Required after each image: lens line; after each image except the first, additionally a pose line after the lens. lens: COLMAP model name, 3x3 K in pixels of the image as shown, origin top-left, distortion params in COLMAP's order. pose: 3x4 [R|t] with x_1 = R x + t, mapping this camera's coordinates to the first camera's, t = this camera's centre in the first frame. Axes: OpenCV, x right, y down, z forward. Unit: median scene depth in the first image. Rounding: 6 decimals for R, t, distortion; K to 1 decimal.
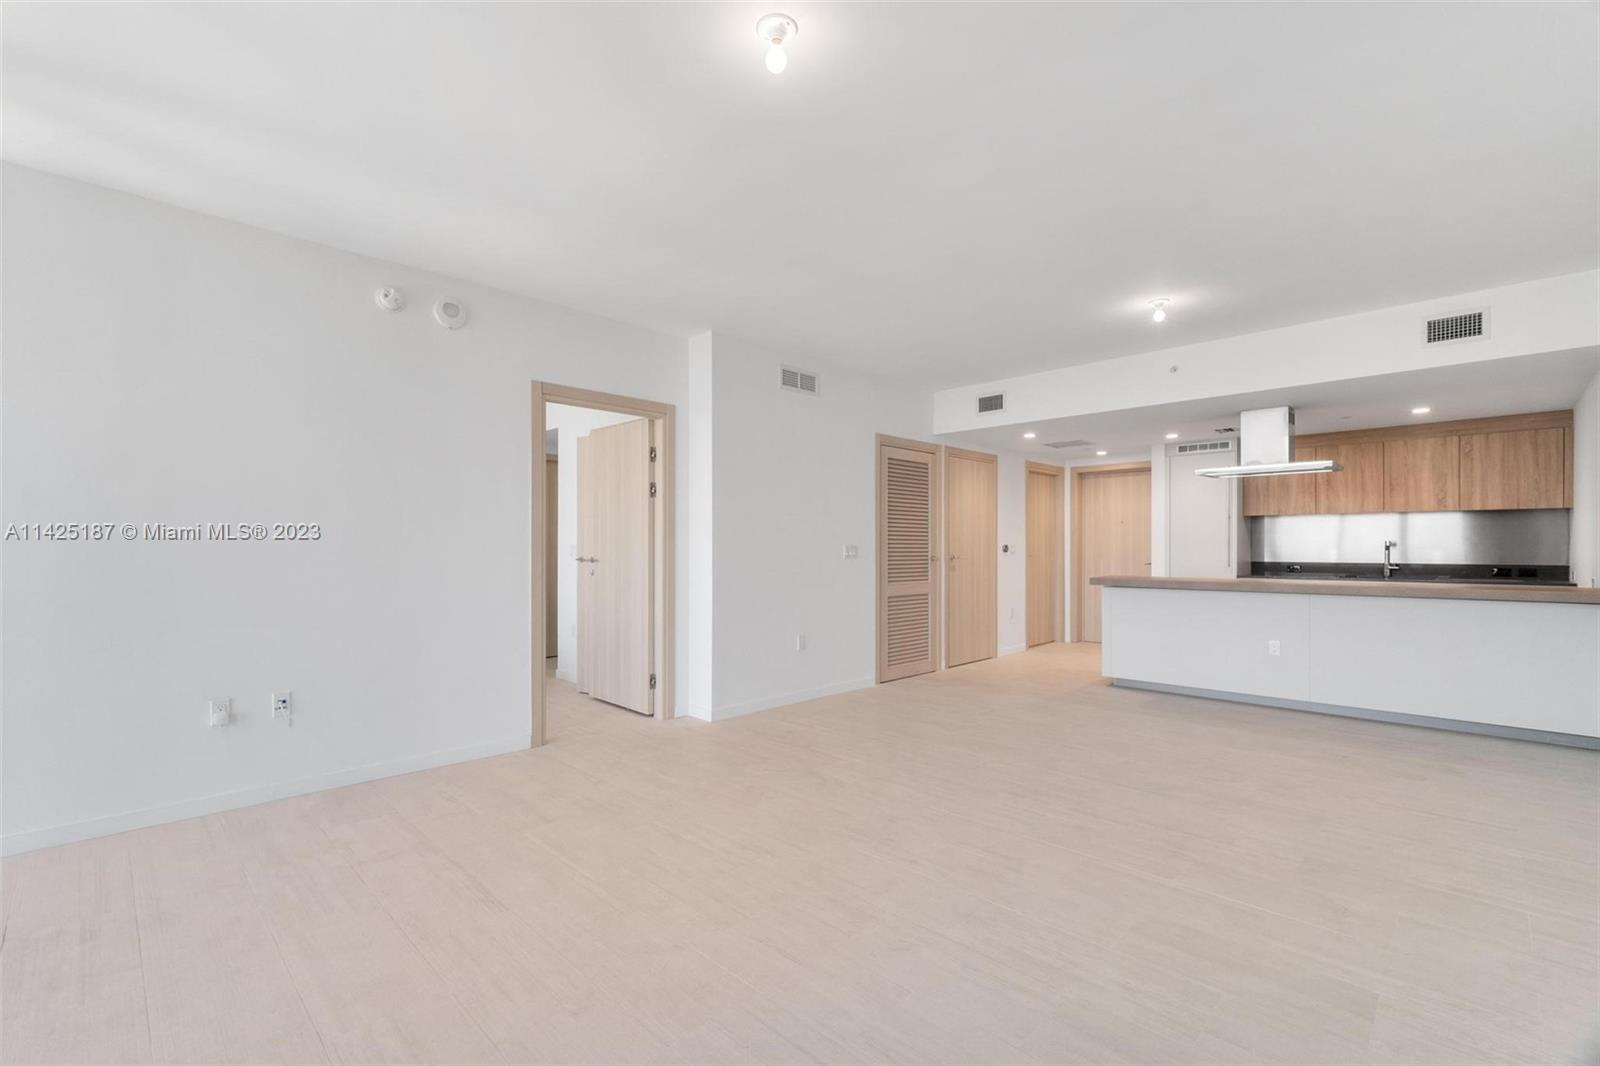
lens RADIAL K [[695.6, 0, 800.9], [0, 695.6, 548.5], [0, 0, 1]] dist [-0.001023, 0.044008]
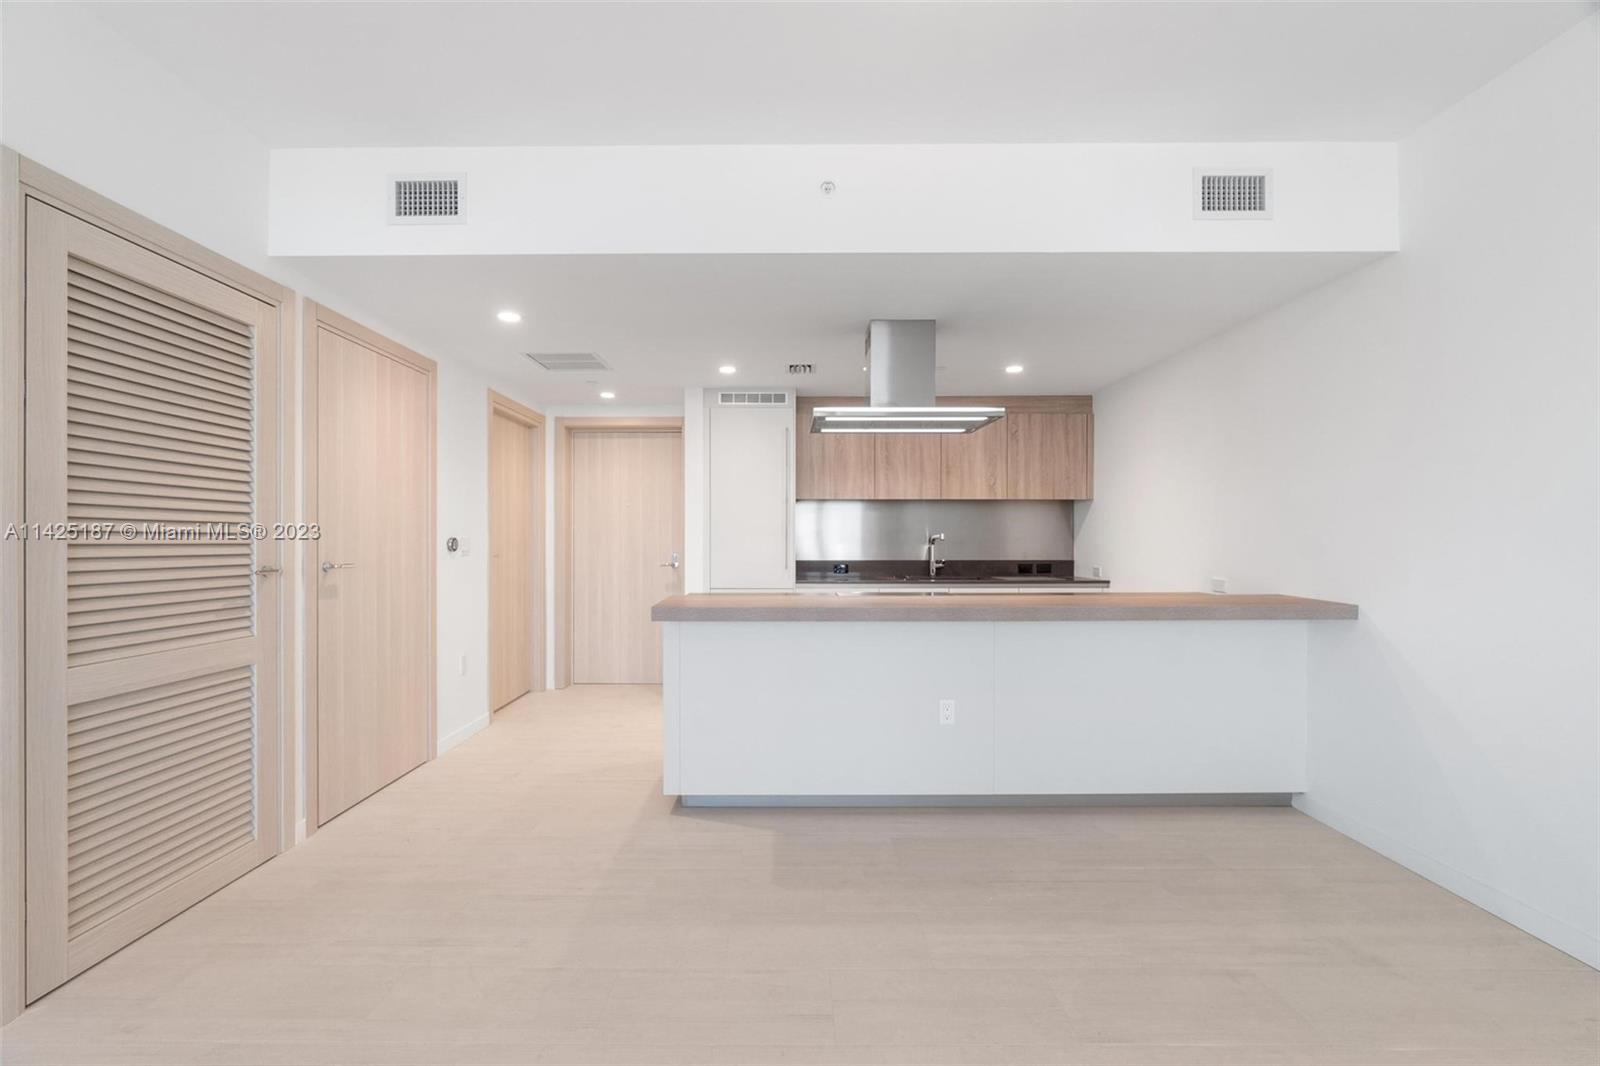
lens RADIAL K [[701.0, 0, 795.2], [0, 701.0, 544.1], [0, 0, 1]] dist [-0.002812, -0.000173]
pose [[0.718569, -0.003621, 0.695446, 0.126923], [0.000292, 0.999988, 0.004906, -0.003034], [-0.695456, -0.003322, 0.718561, 0.498631]]
